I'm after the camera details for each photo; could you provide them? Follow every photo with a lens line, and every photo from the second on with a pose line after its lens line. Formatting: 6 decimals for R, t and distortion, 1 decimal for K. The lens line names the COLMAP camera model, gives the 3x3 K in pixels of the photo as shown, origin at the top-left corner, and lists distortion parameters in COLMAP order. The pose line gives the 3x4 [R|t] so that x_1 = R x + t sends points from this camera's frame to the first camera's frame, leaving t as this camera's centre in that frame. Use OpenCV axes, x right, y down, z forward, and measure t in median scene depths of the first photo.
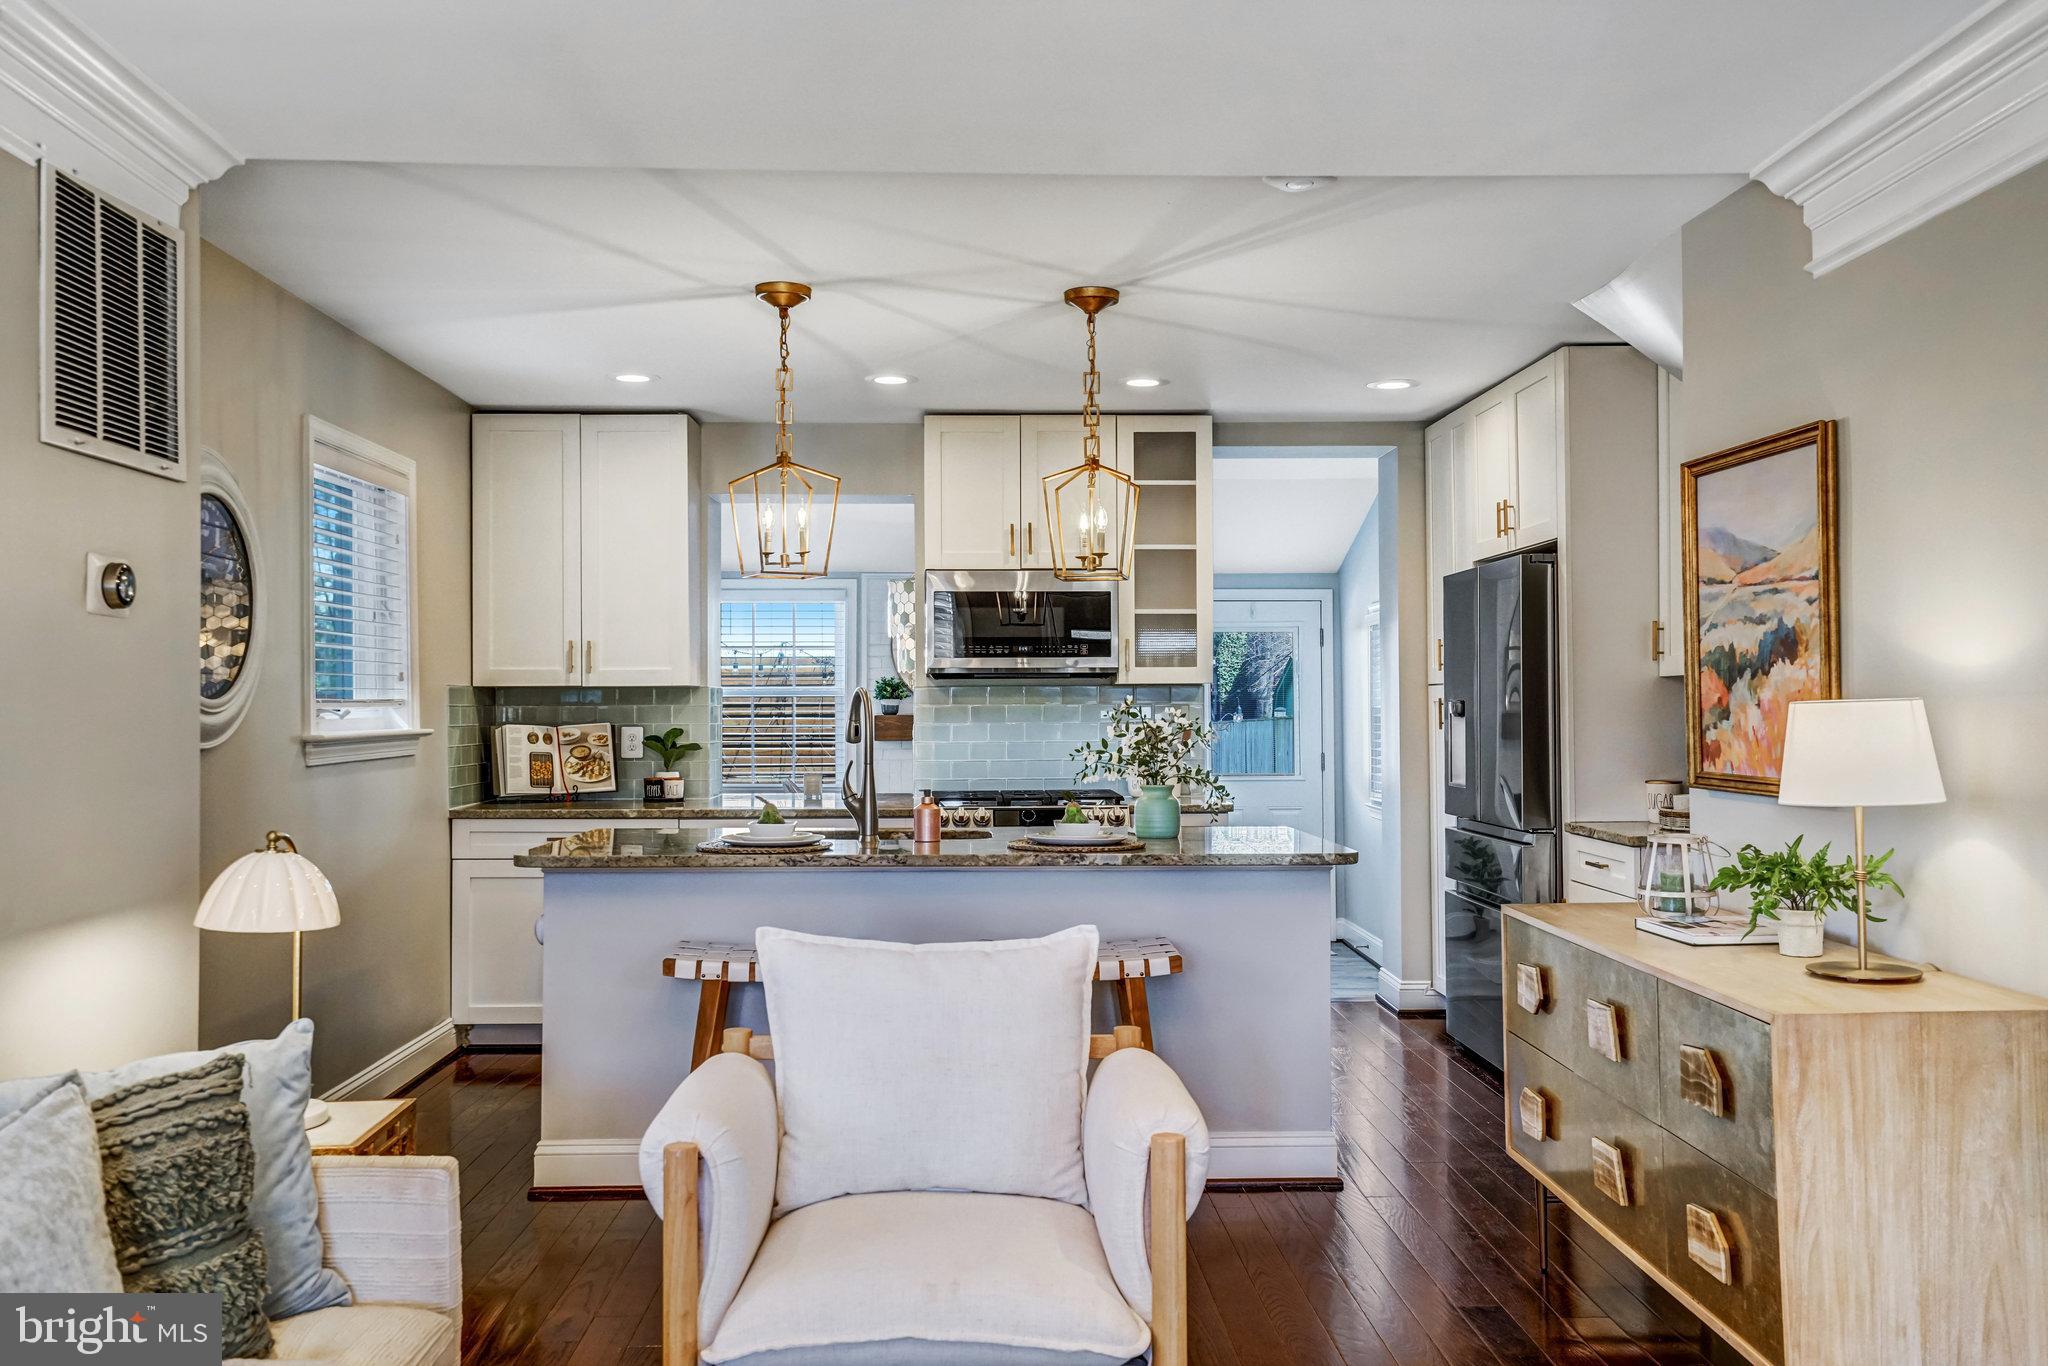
lens RADIAL K [[1695.9, 0, 1031.7], [0, 1695.9, 681.6], [0, 0, 1]] dist [-0.008464, 0.093752]
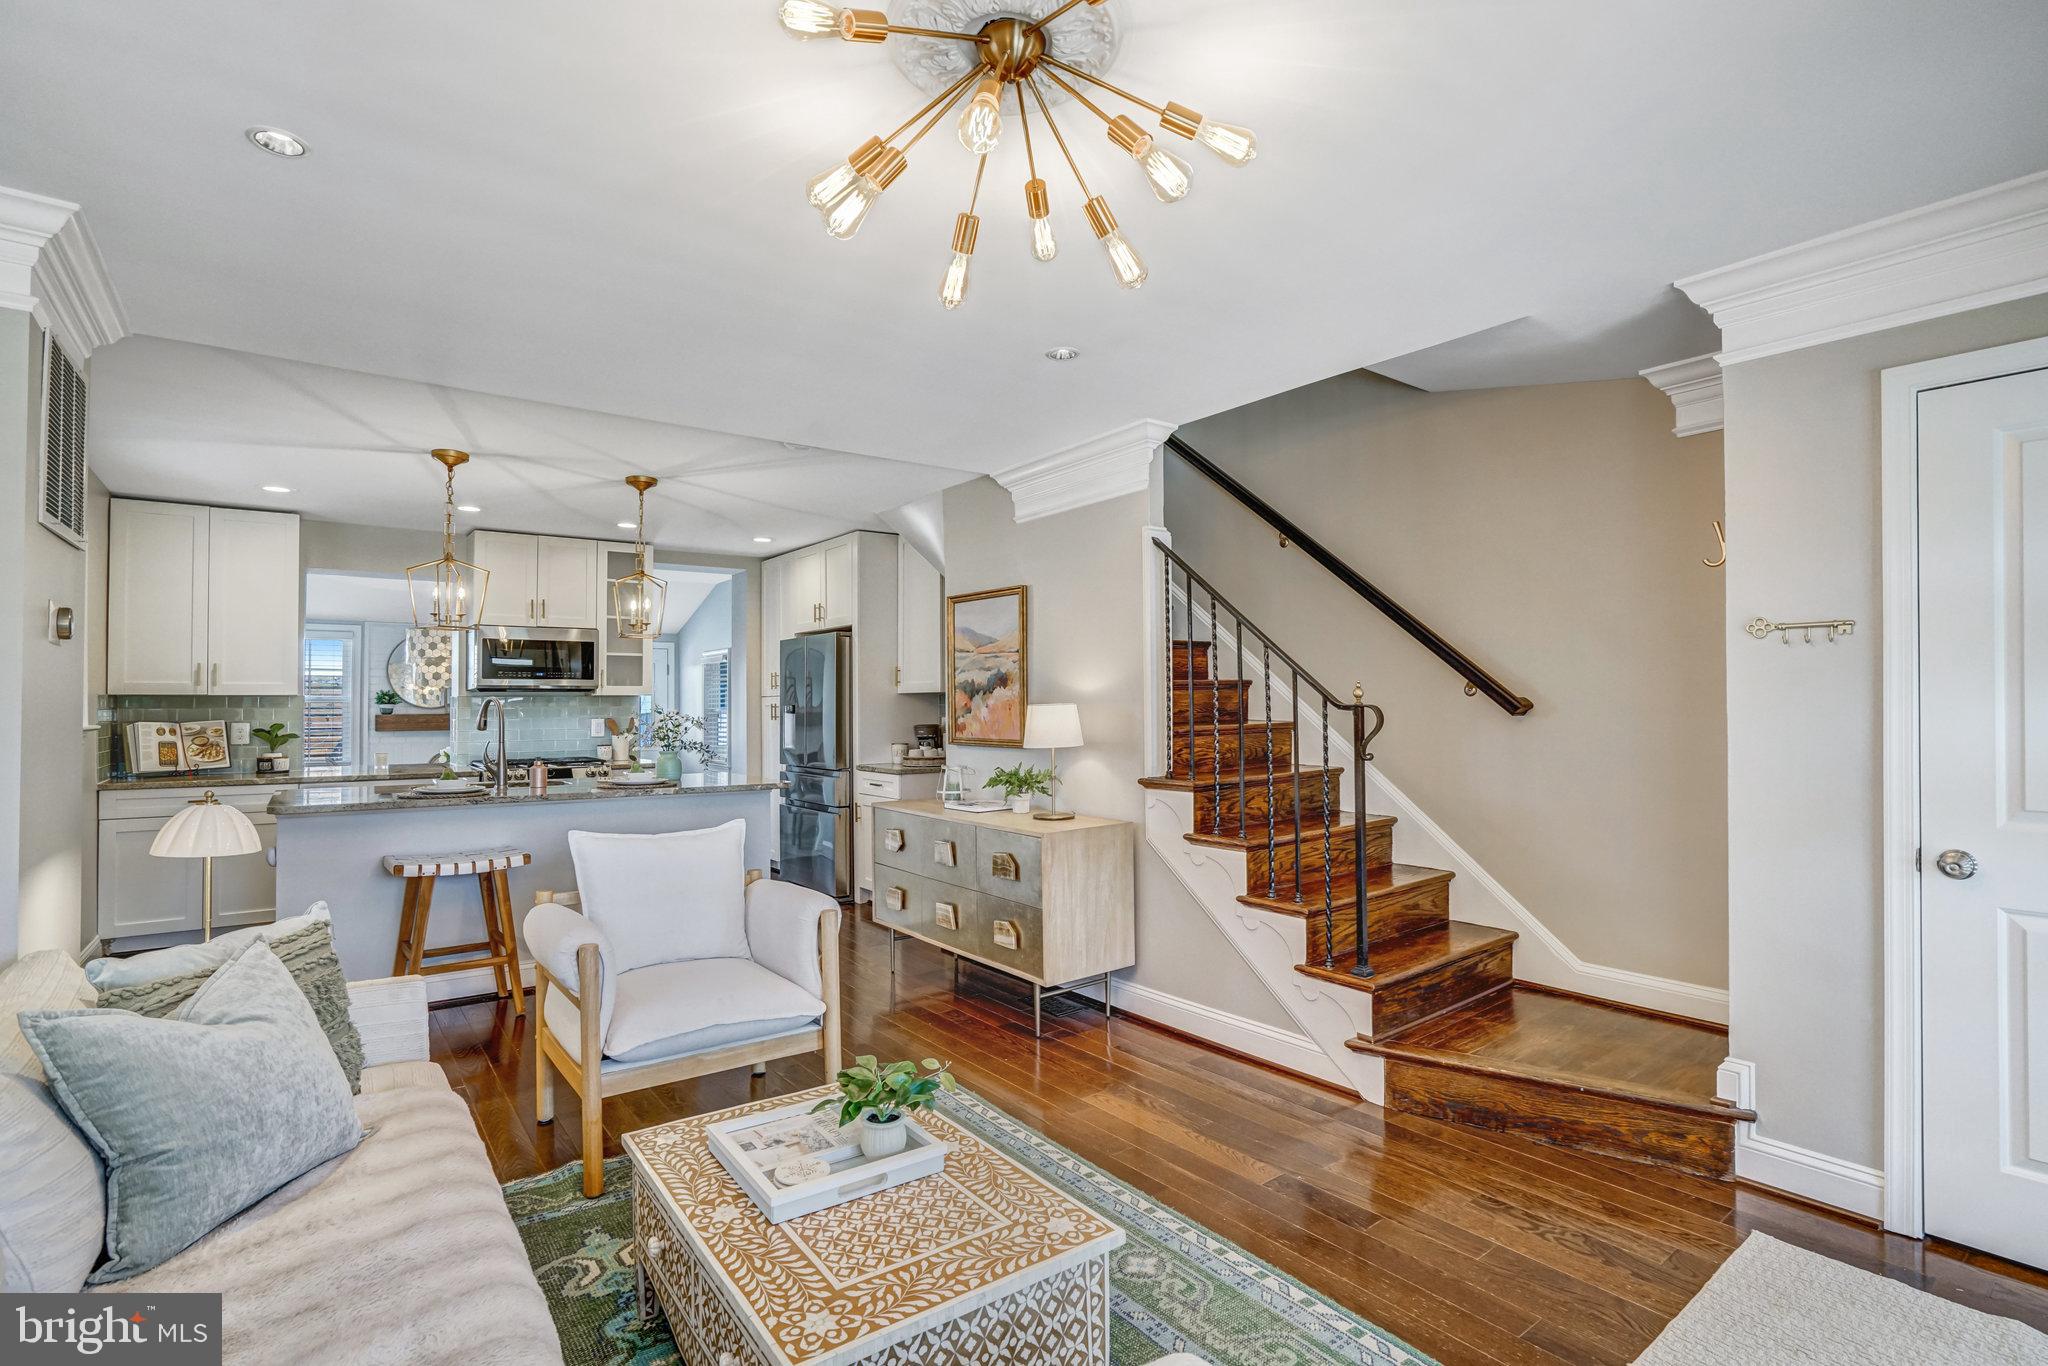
lens RADIAL K [[960.6, 0, 1021.5], [0, 960.6, 684.3], [0, 0, 1]] dist [-0.070273, 0.030726]
pose [[0.817692, 0.011752, 0.575536, -0.213824], [-0.005370, 0.999904, -0.012788, 0.000065], [-0.575631, 0.007366, 0.817677, -0.058383]]
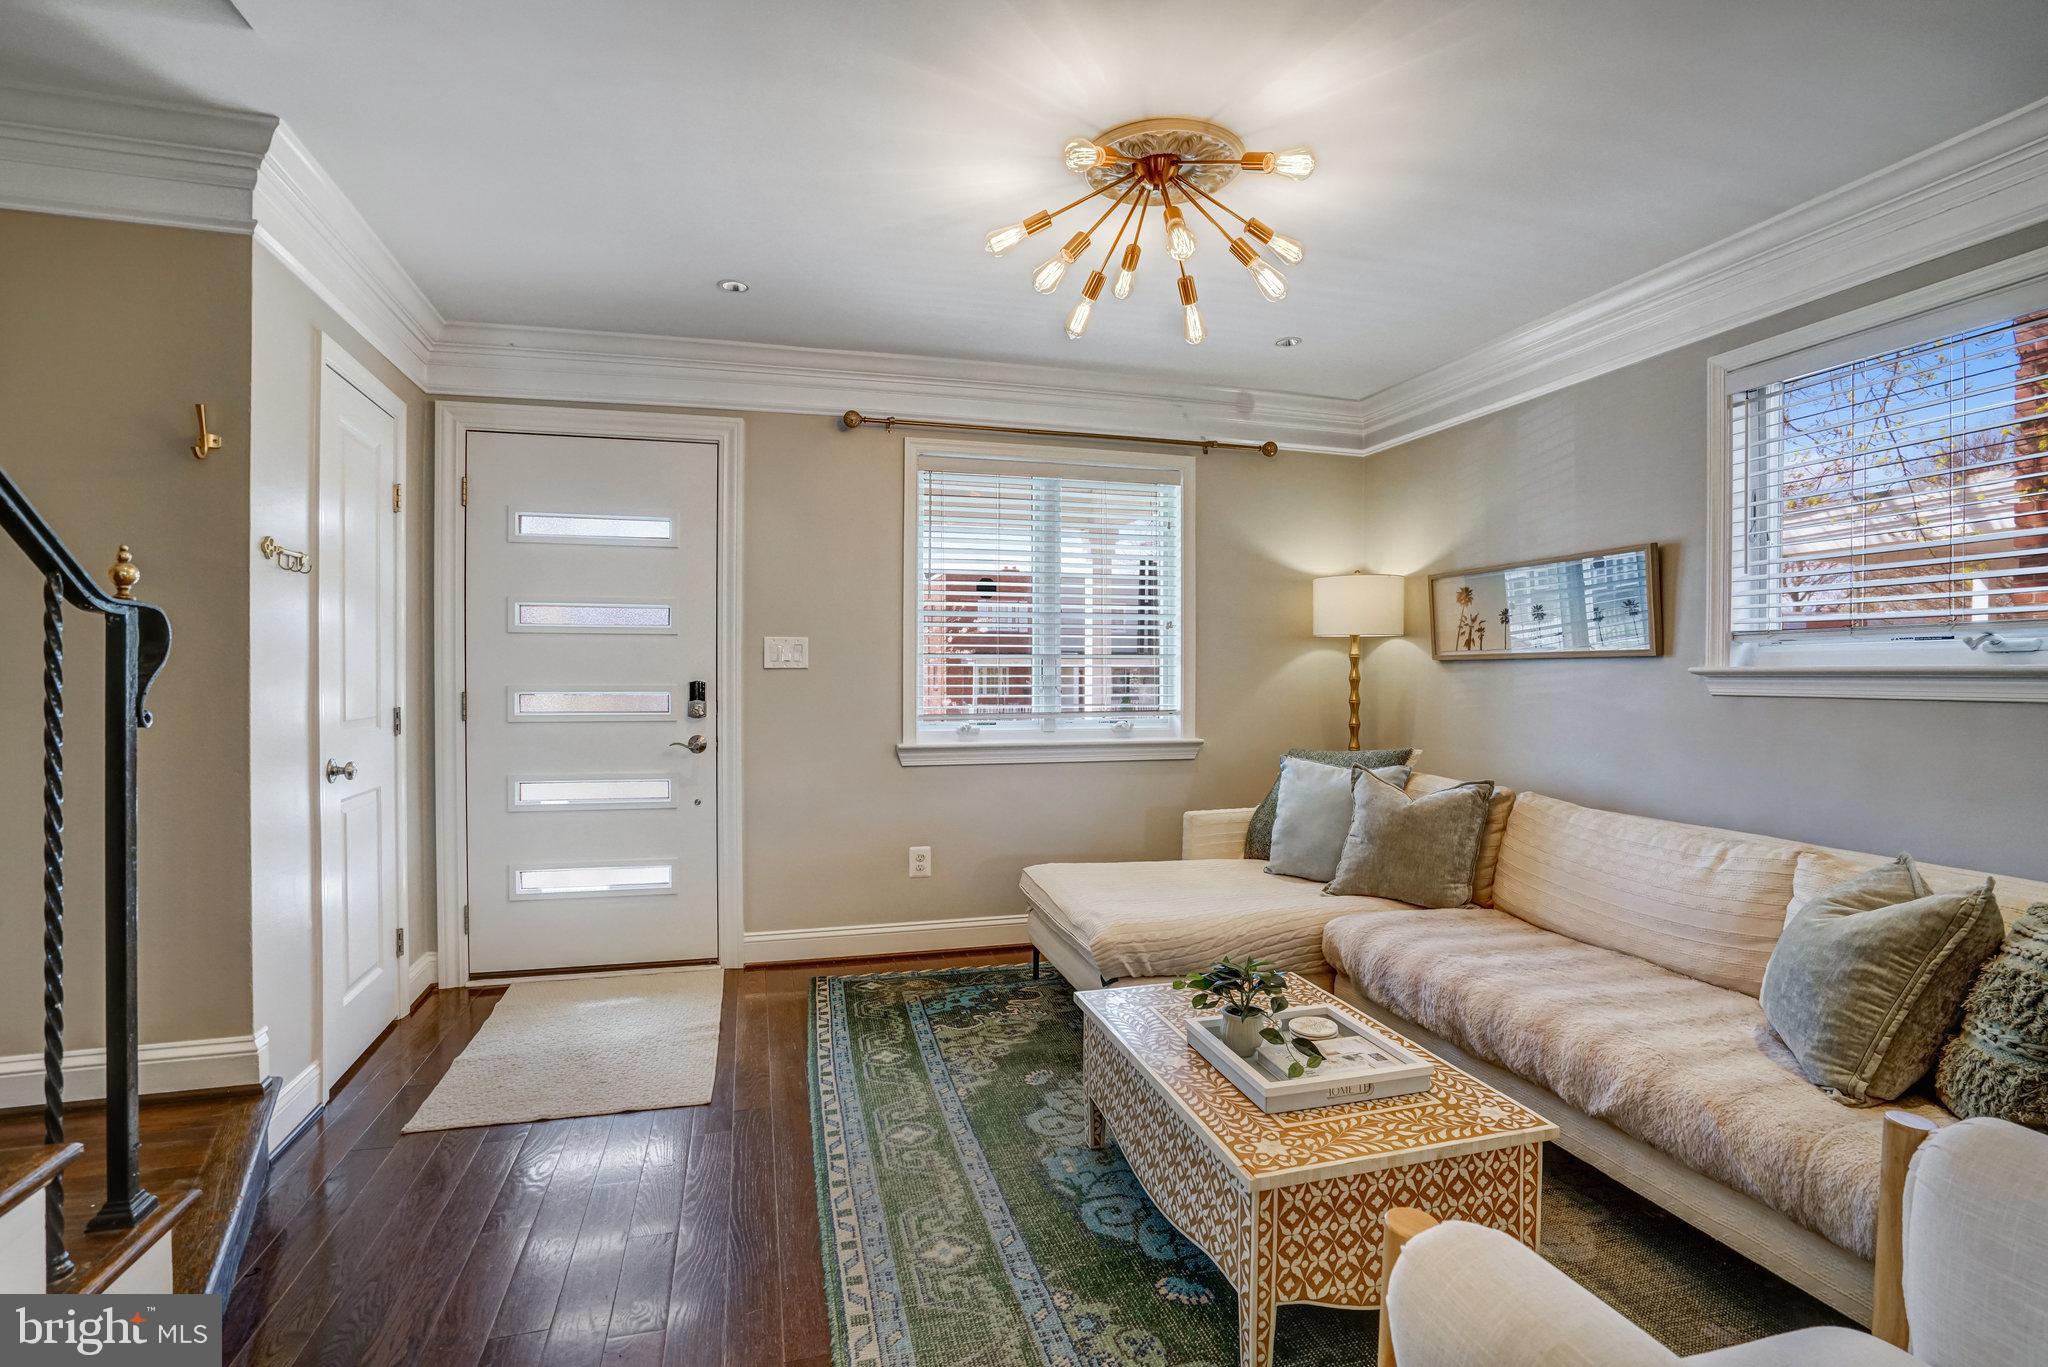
lens RADIAL K [[960.6, 0, 1021.5], [0, 960.6, 684.8], [0, 0, 1]] dist [-0.070273, 0.030726]
pose [[-0.974701, 0.005330, -0.223449, 0.159068], [0.005162, 0.999986, 0.001335, 0.031029], [0.223453, 0.000148, -0.974715, 0.689064]]
